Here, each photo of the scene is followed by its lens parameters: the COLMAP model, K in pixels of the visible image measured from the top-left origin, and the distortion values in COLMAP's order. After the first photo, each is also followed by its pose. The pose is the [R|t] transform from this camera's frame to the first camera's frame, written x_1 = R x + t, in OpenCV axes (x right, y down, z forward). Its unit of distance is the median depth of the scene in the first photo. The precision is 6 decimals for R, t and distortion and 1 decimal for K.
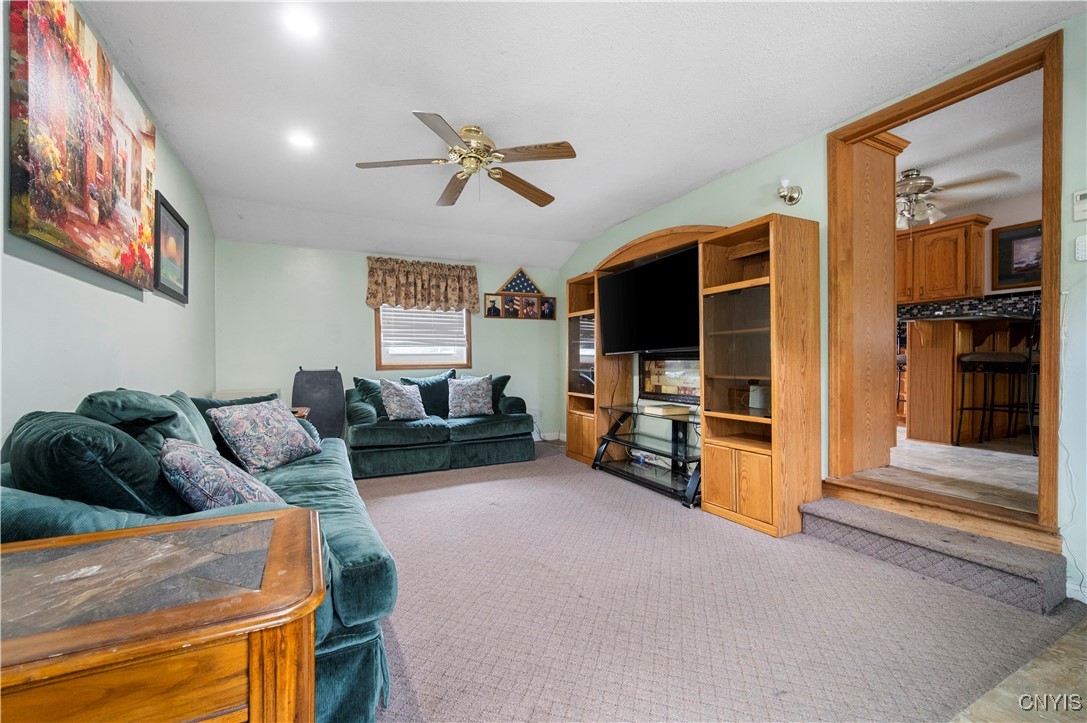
lens RADIAL K [[461.4, 0, 559.2], [0, 461.4, 362.5], [0, 0, 1]] dist [-0.000974, 0.000020]
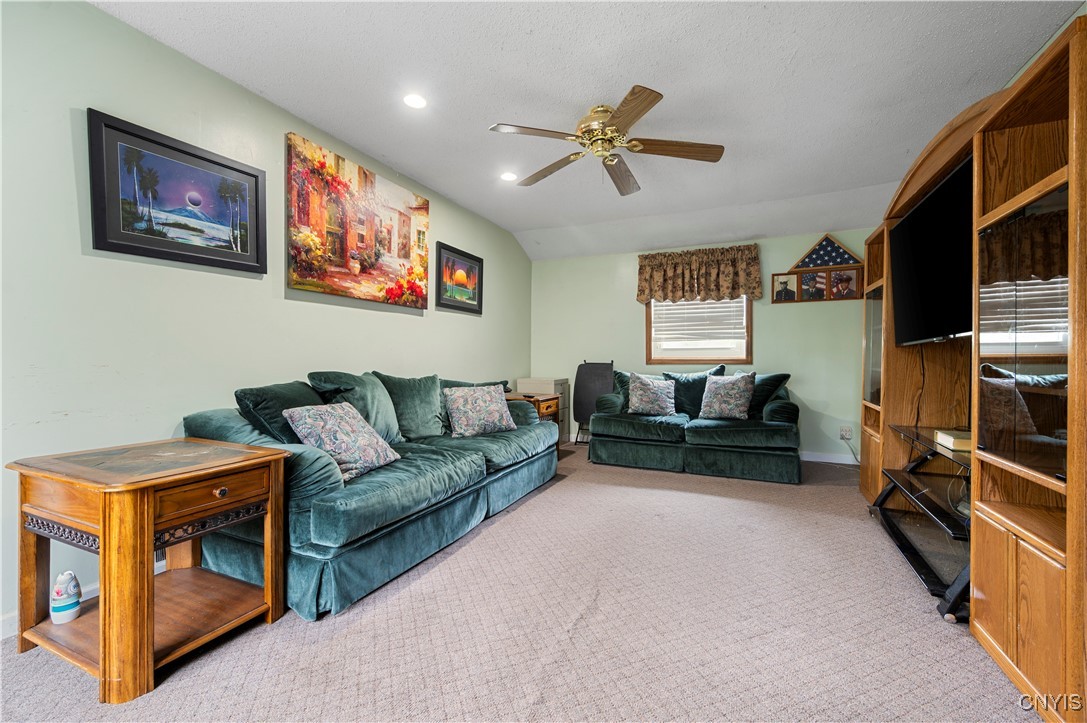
lens RADIAL K [[466.9, 0, 543.5], [0, 466.9, 361.5], [0, 0, 1]] dist [-0.000290, -0.000151]
pose [[0.606879, 0.010921, -0.794719, 0.309123], [-0.005239, 0.999939, 0.009741, 0.001049], [0.794777, -0.001748, 0.606899, 0.196765]]
